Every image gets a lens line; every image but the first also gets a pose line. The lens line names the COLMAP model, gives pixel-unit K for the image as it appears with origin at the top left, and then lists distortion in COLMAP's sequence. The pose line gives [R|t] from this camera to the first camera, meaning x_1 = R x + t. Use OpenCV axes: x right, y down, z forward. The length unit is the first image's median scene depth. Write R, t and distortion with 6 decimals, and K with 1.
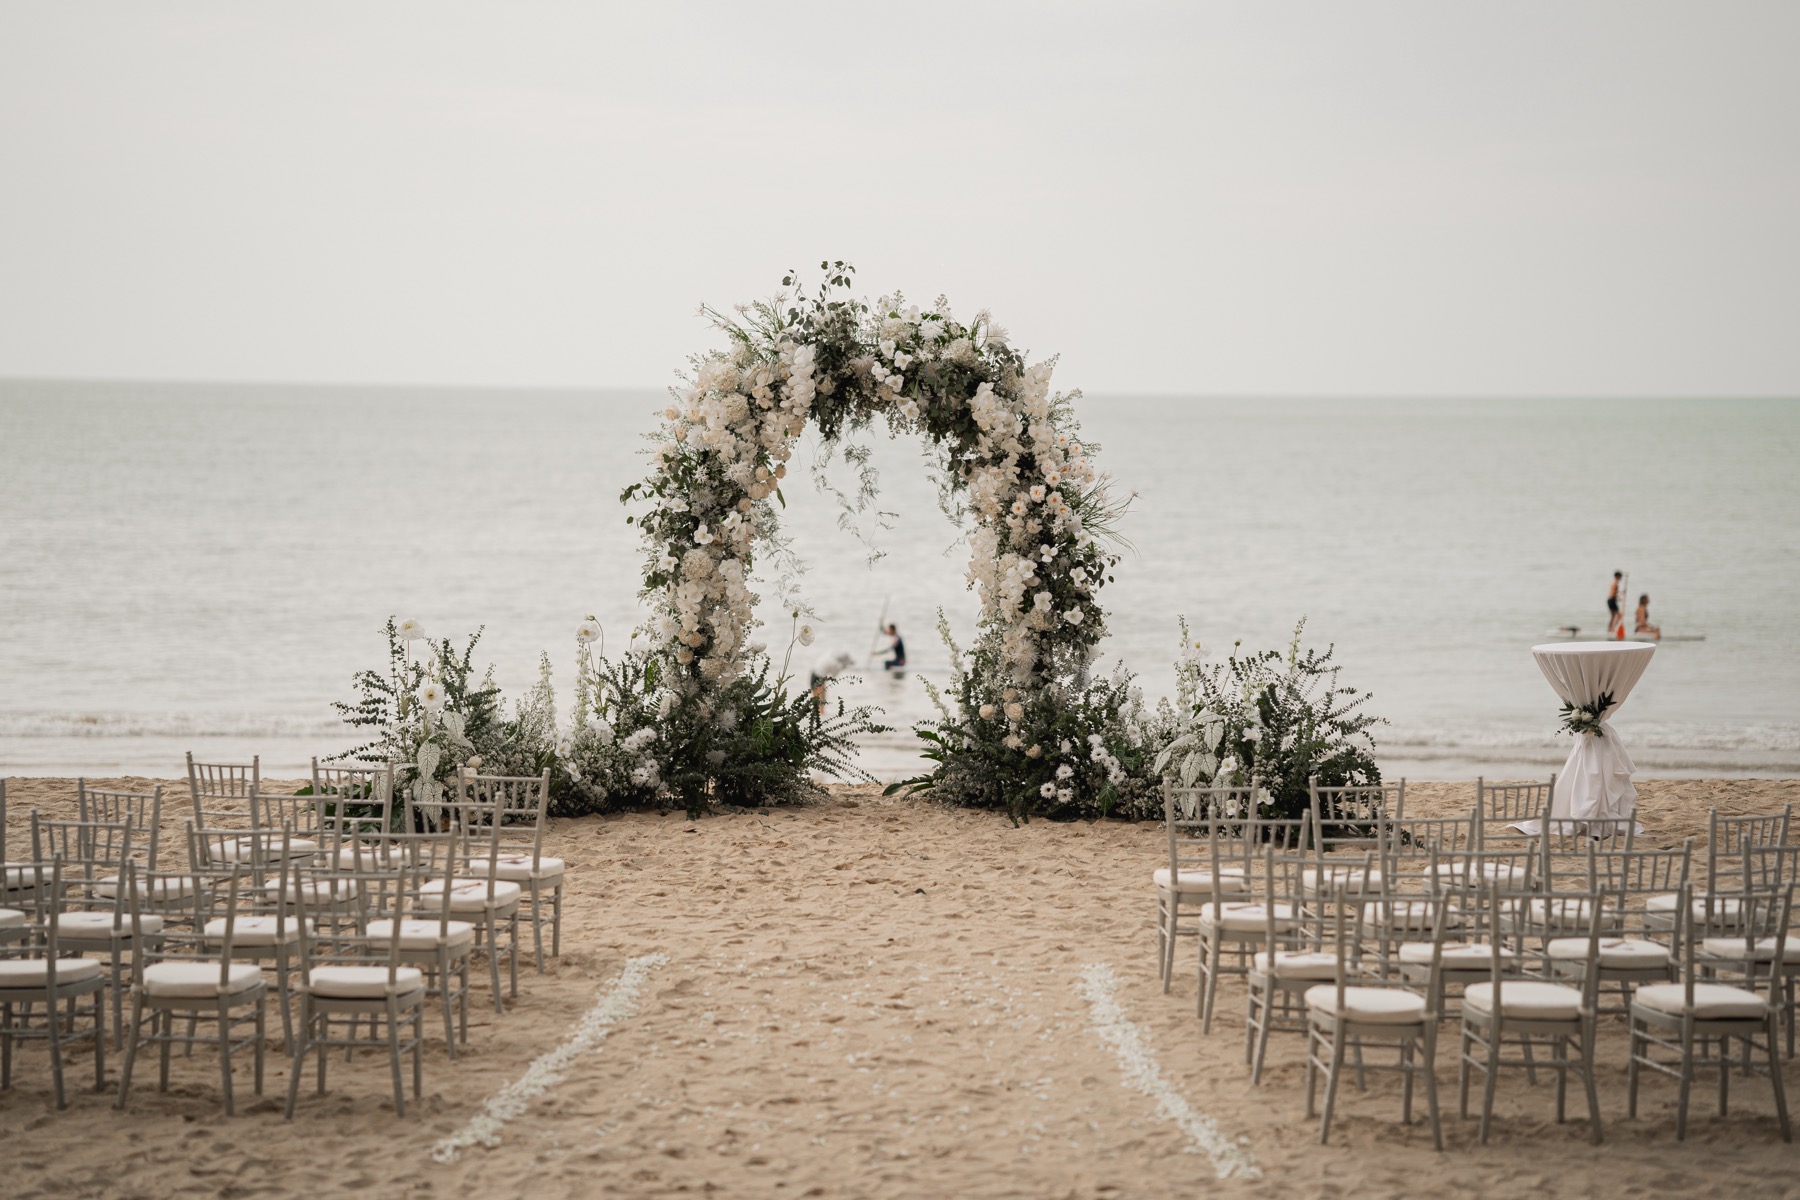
lens RADIAL K [[4030.7, 0, 908.8], [0, 4030.7, 589.8], [0, 0, 1]] dist [0.528861, 0.000000]
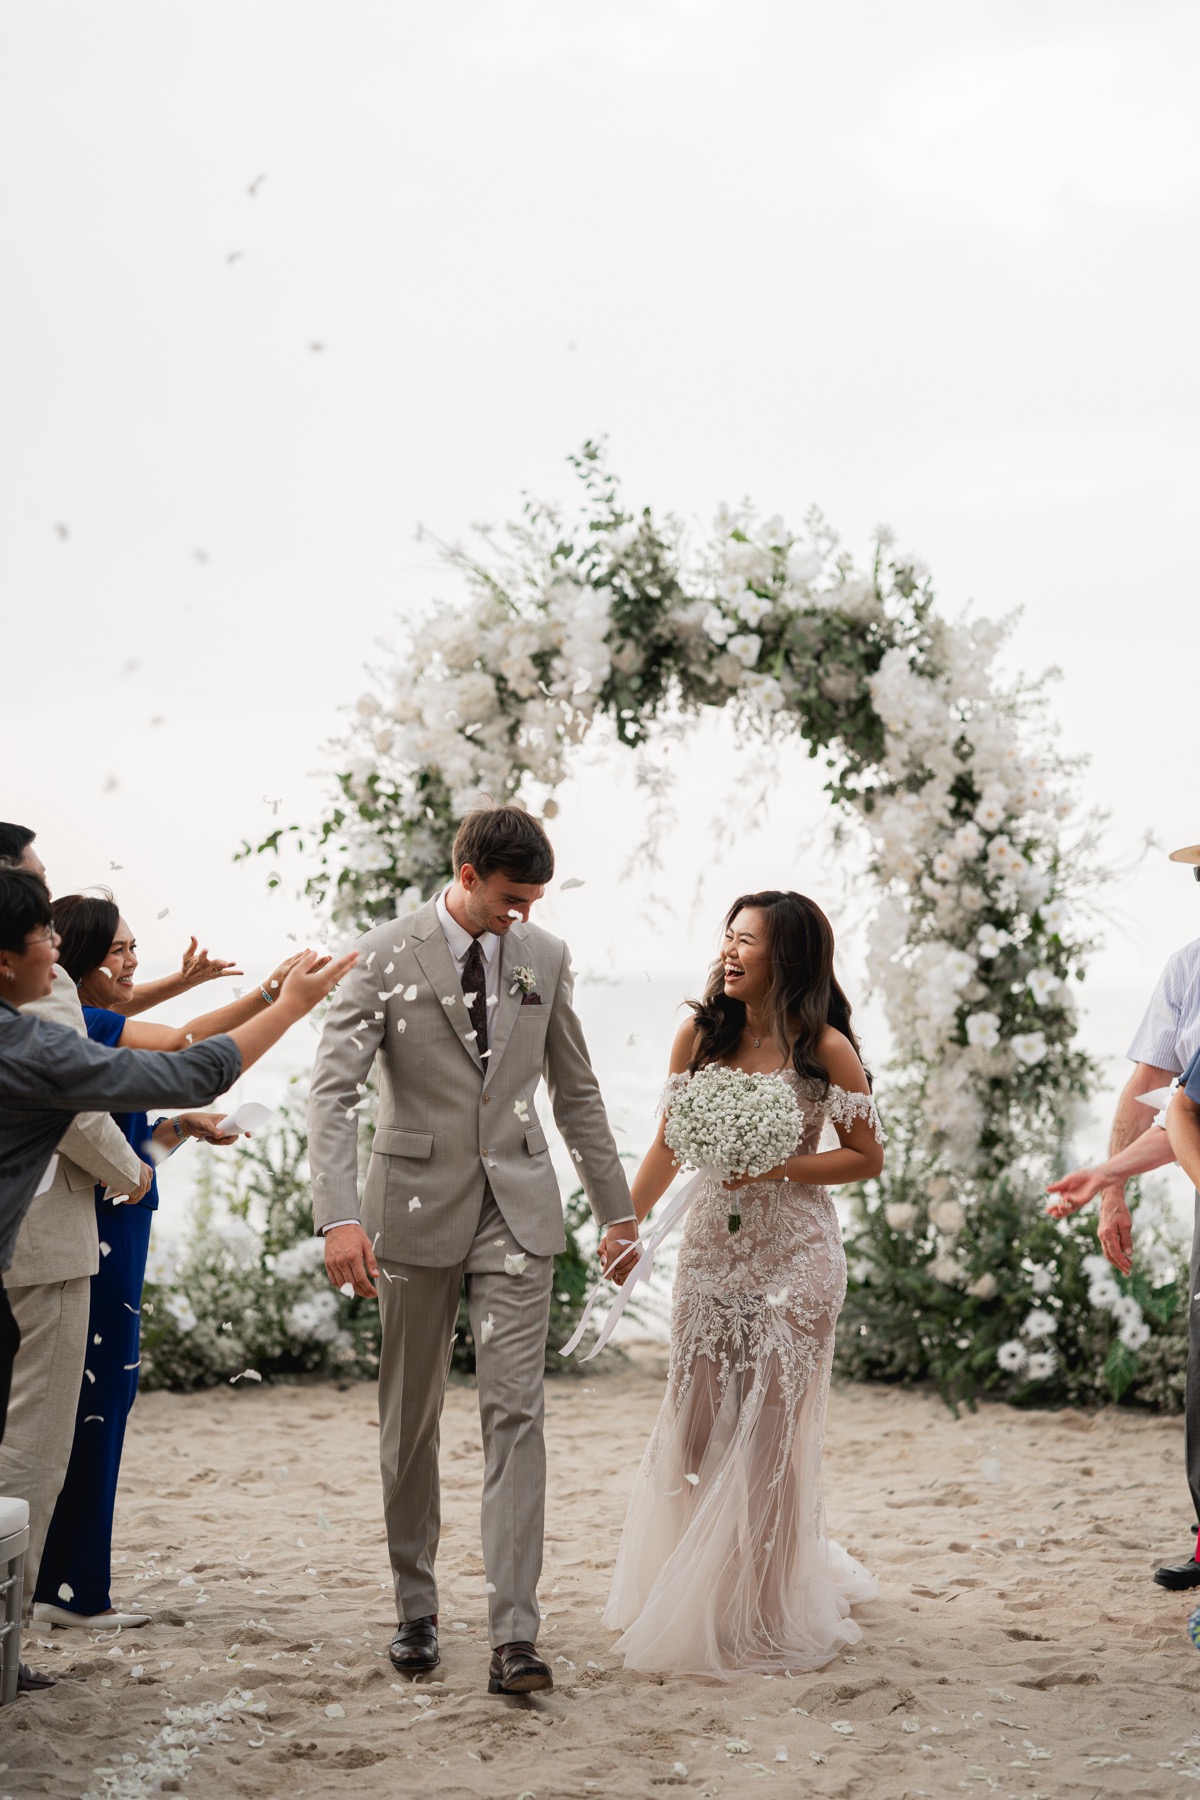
lens RADIAL K [[4030.7, 0, 600.3], [0, 4030.7, 851.1], [0, 0, 1]] dist [0.528861, 0.000000]
pose [[0.999214, 0.005648, -0.039231, -0.001043], [-0.008537, 0.997231, -0.073876, 0.021612], [0.038705, 0.074153, 0.996495, 0.415779]]
